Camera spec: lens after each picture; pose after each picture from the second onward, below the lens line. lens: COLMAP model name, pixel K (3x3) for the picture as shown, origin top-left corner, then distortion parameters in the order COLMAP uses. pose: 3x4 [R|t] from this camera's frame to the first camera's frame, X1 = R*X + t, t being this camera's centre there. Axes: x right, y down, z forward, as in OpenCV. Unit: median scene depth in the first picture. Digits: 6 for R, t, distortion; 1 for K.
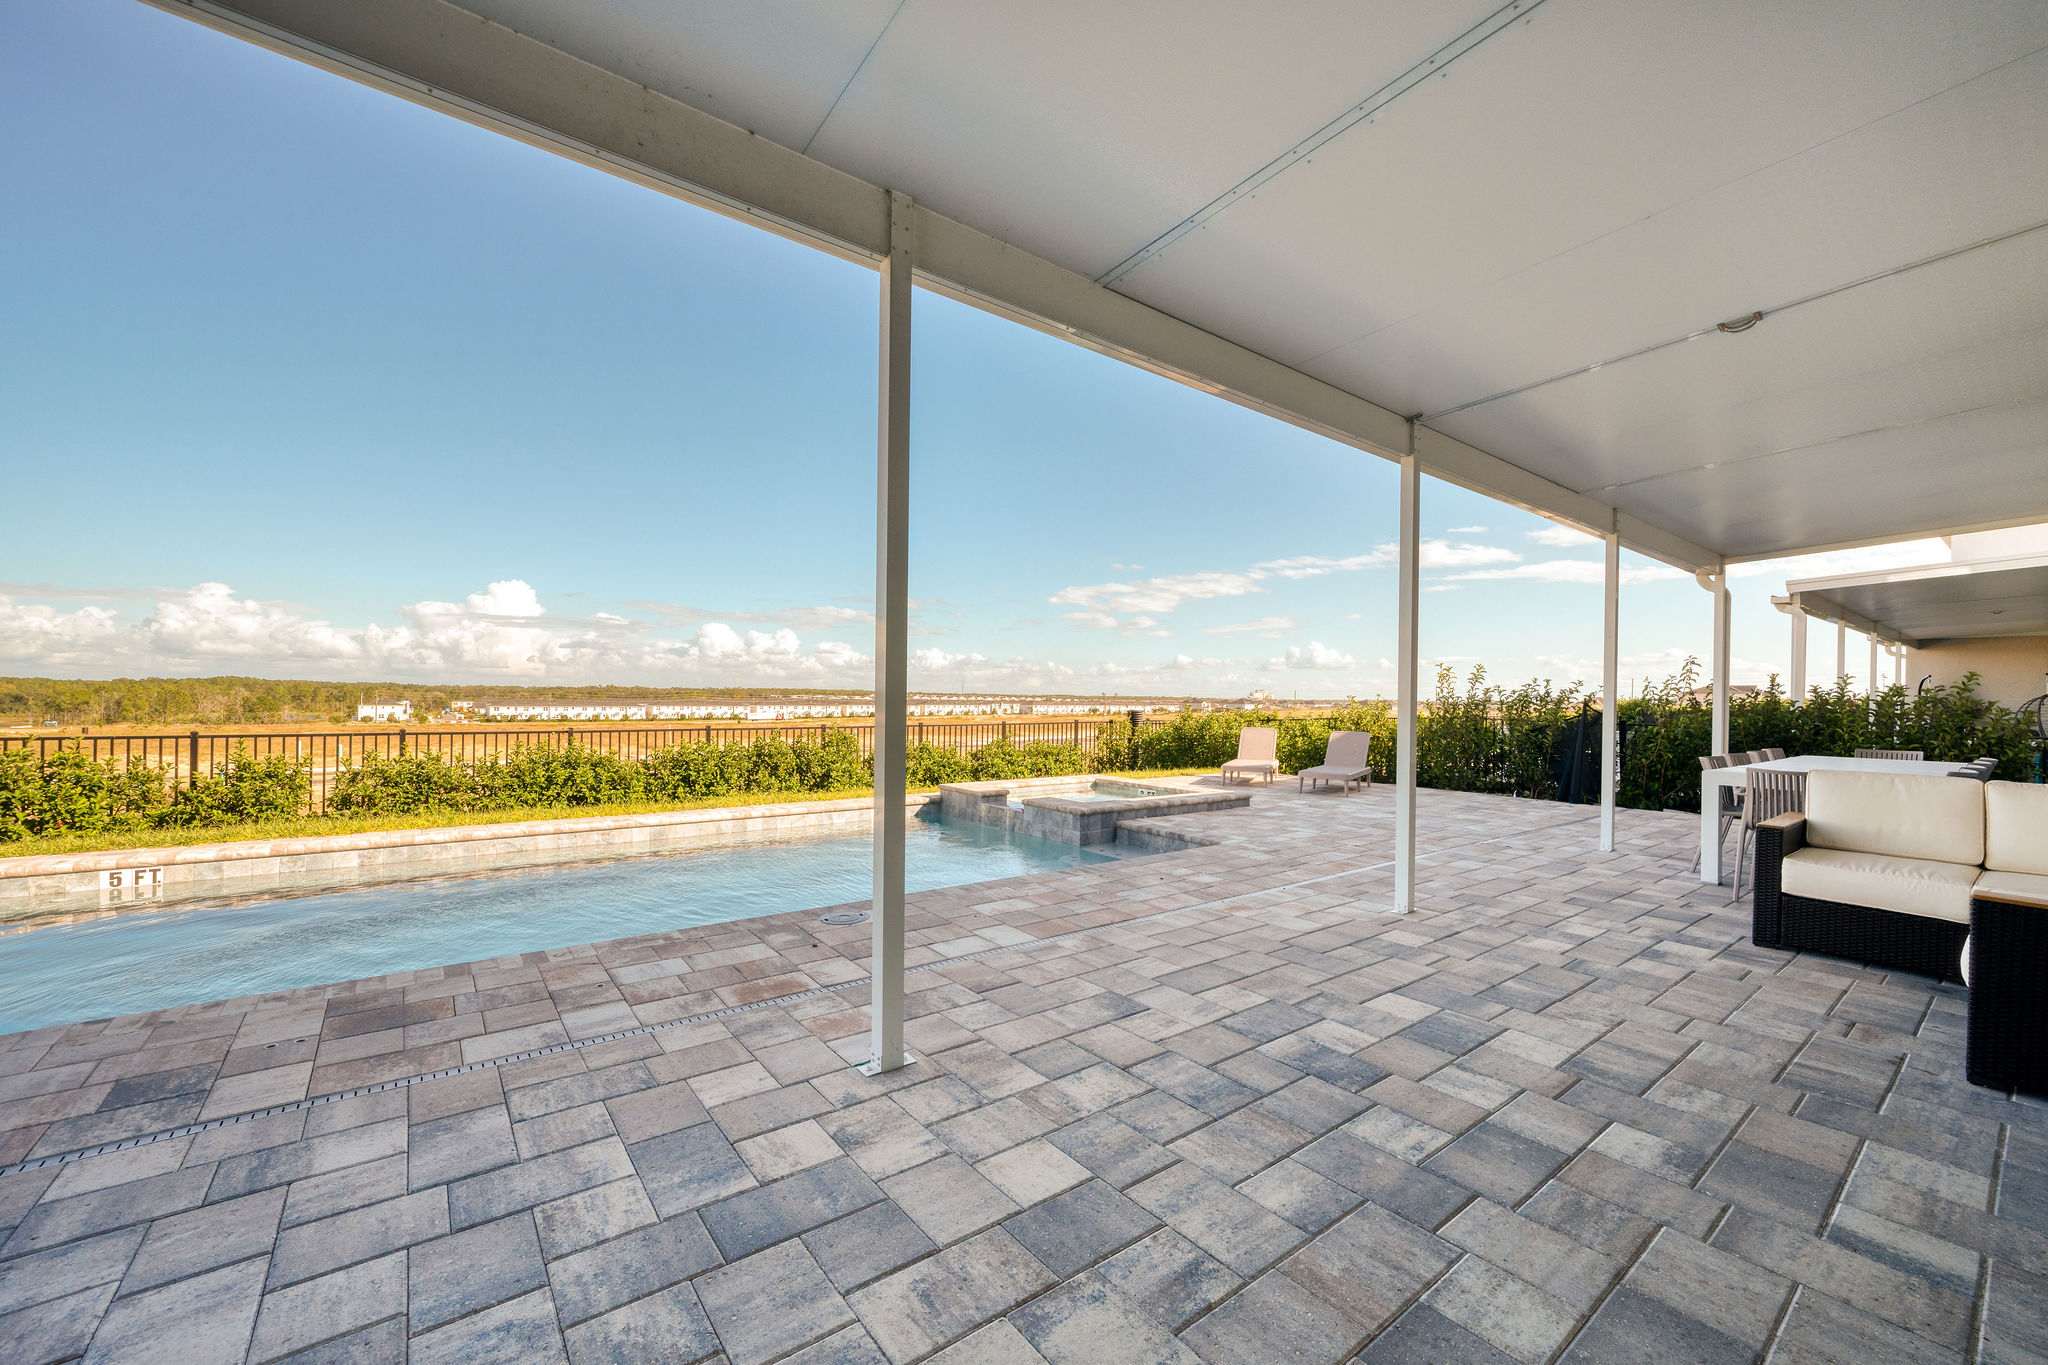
lens RADIAL K [[788.4, 0, 1024.0], [0, 788.4, 682.5], [0, 0, 1]] dist [0.000008, -0.000004]
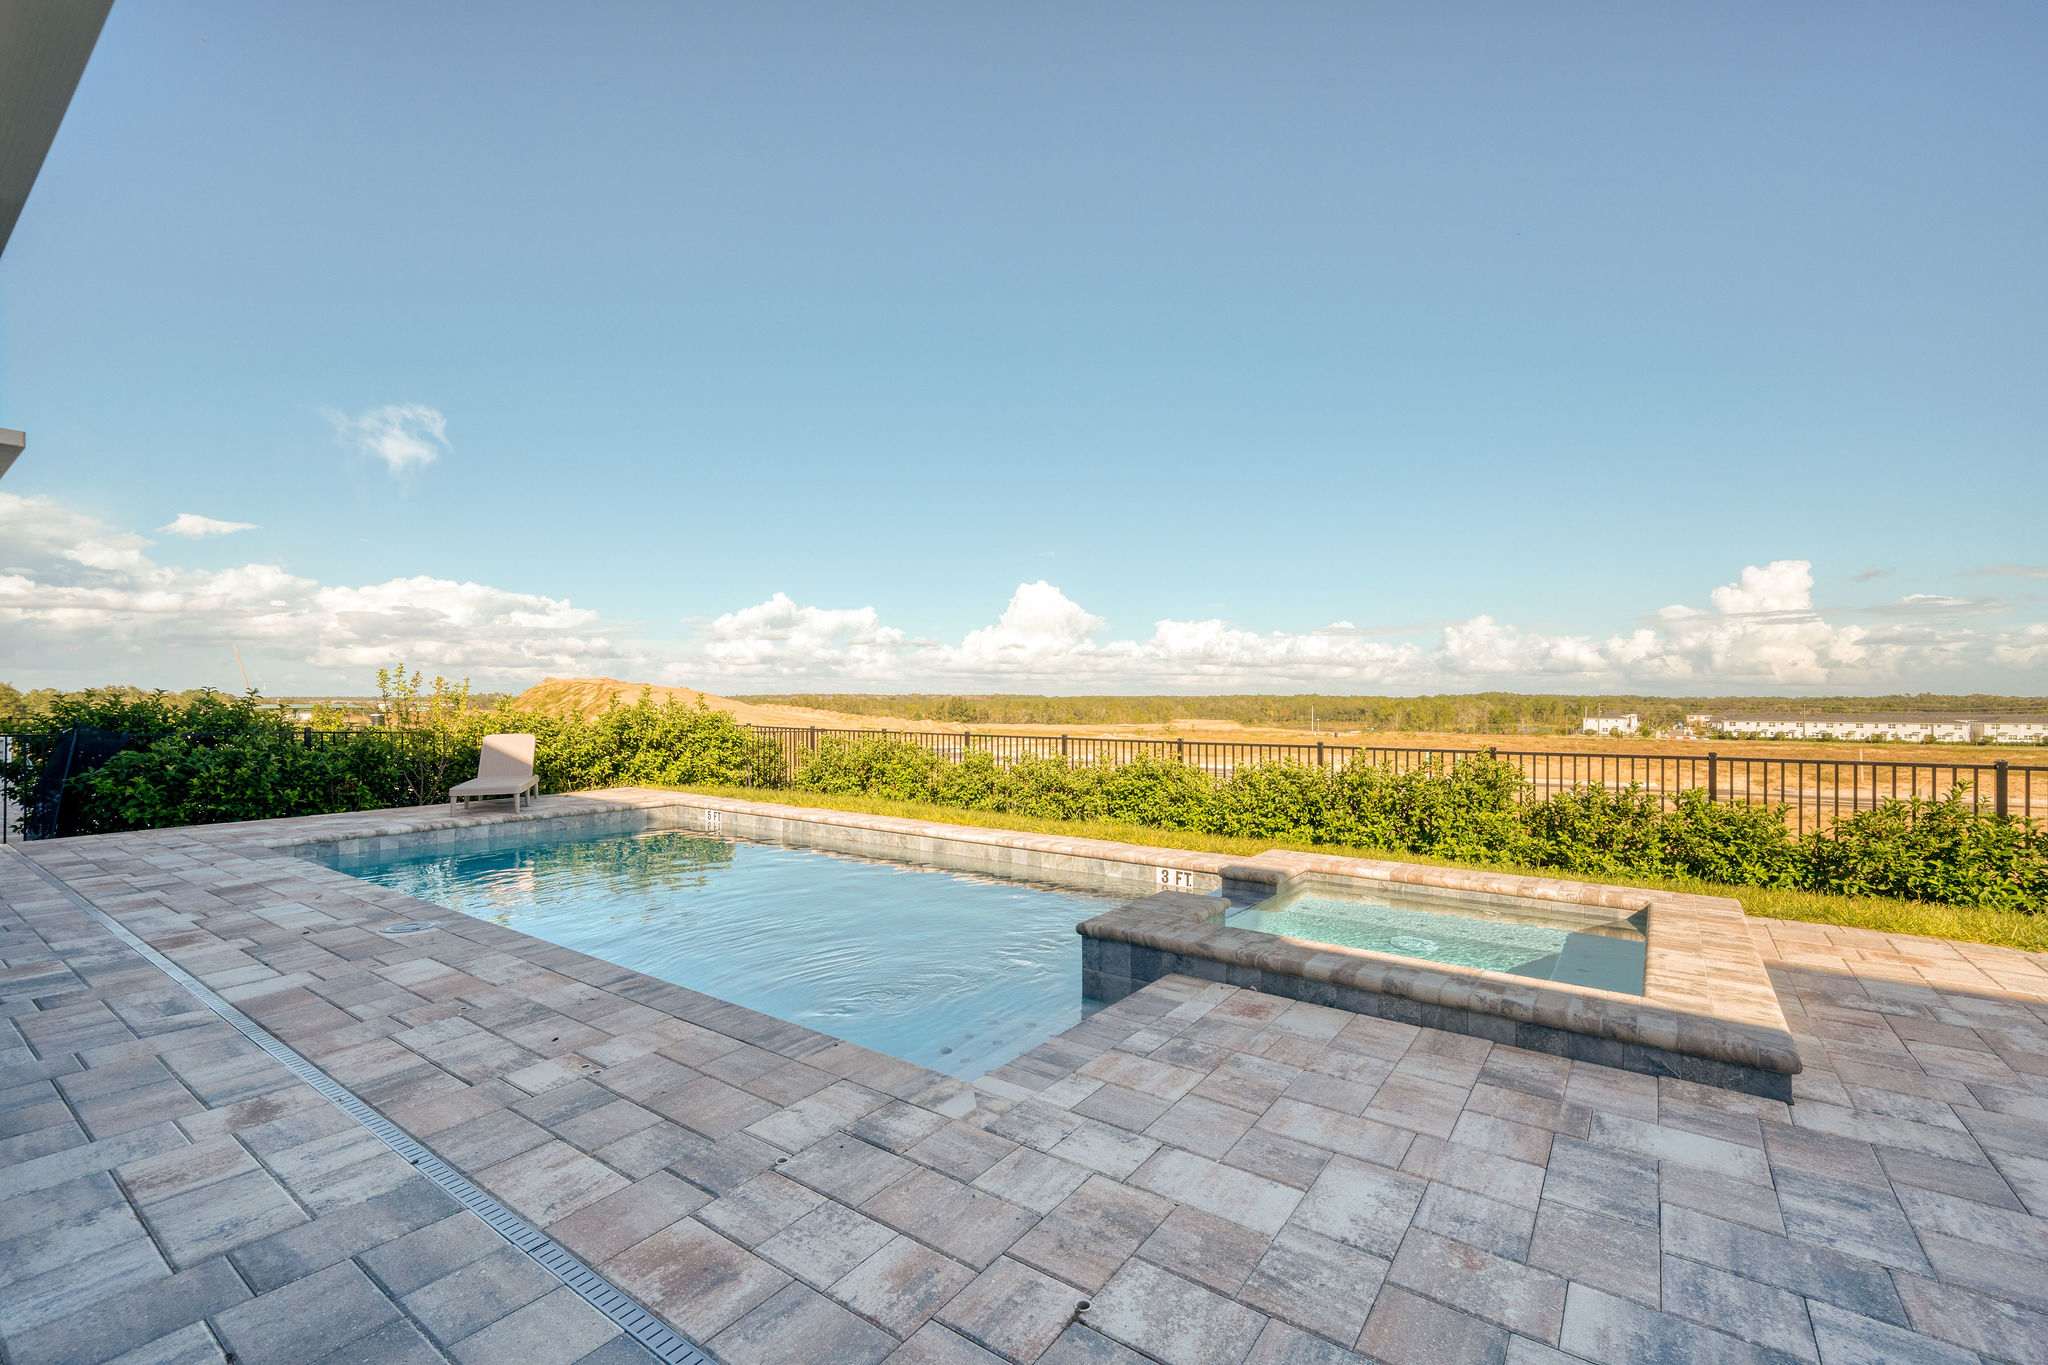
lens RADIAL K [[891.9, 0, 1024.0], [0, 891.9, 682.5], [0, 0, 1]] dist [0.002282, 0.000309]
pose [[0.288498, -0.030682, -0.956989, 0.950466], [0.018818, 0.999475, -0.026371, 0.045535], [0.957296, -0.010401, 0.288923, 1.303992]]
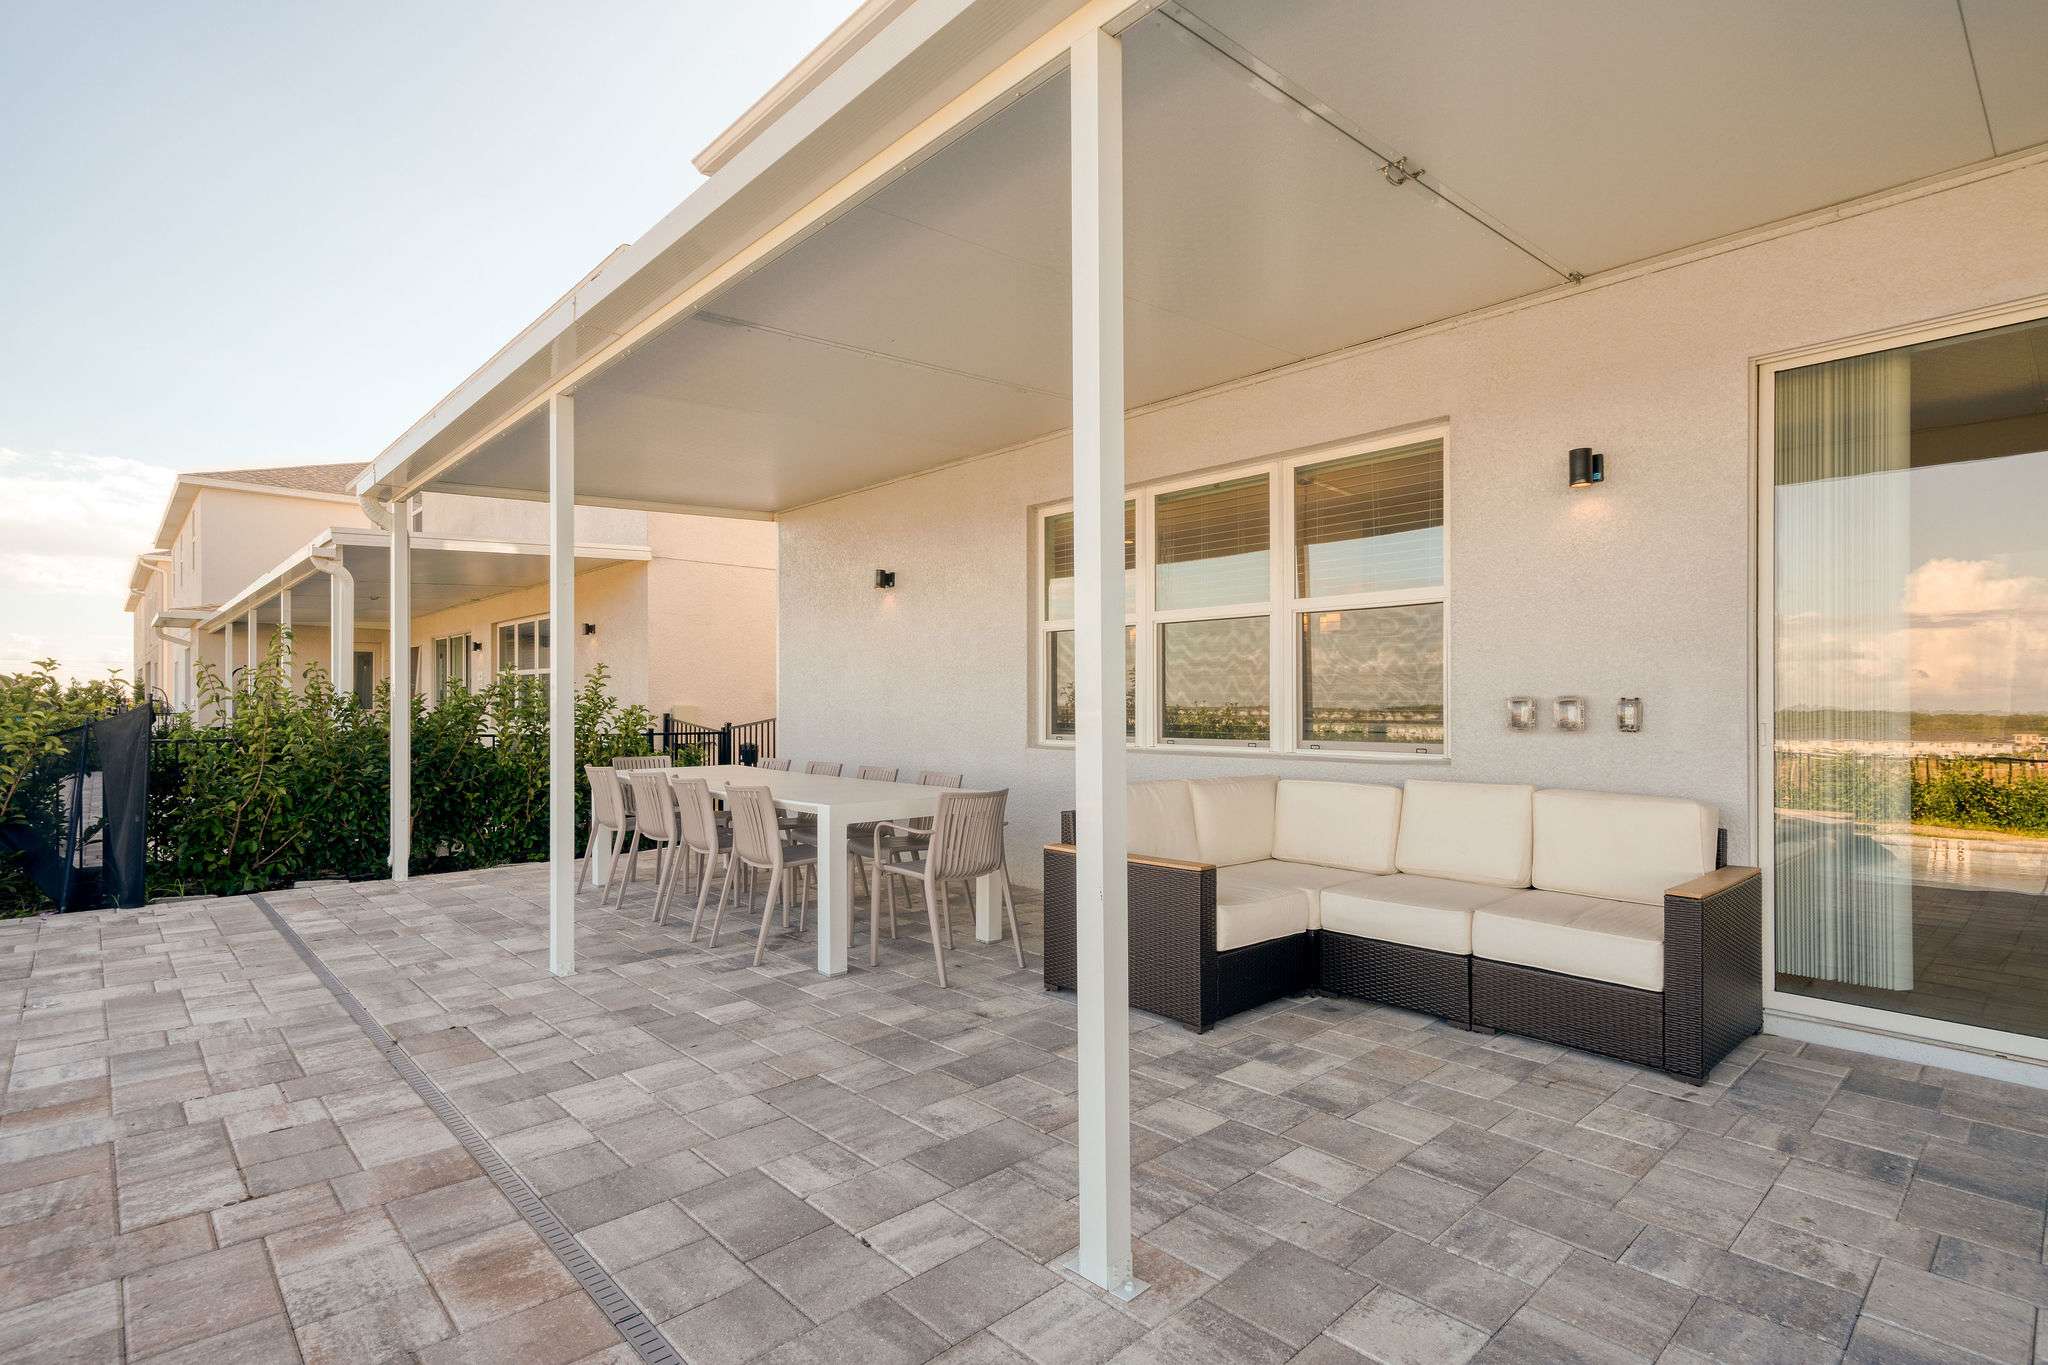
lens RADIAL K [[990.3, 0, 1027.9], [0, 990.3, 705.7], [0, 0, 1]] dist [0.004752, 0.001563]
pose [[-0.102572, -0.013271, 0.994637, 0.047060], [-0.023598, 0.999662, 0.010905, 0.028080], [-0.994446, -0.022353, -0.102851, 1.086682]]
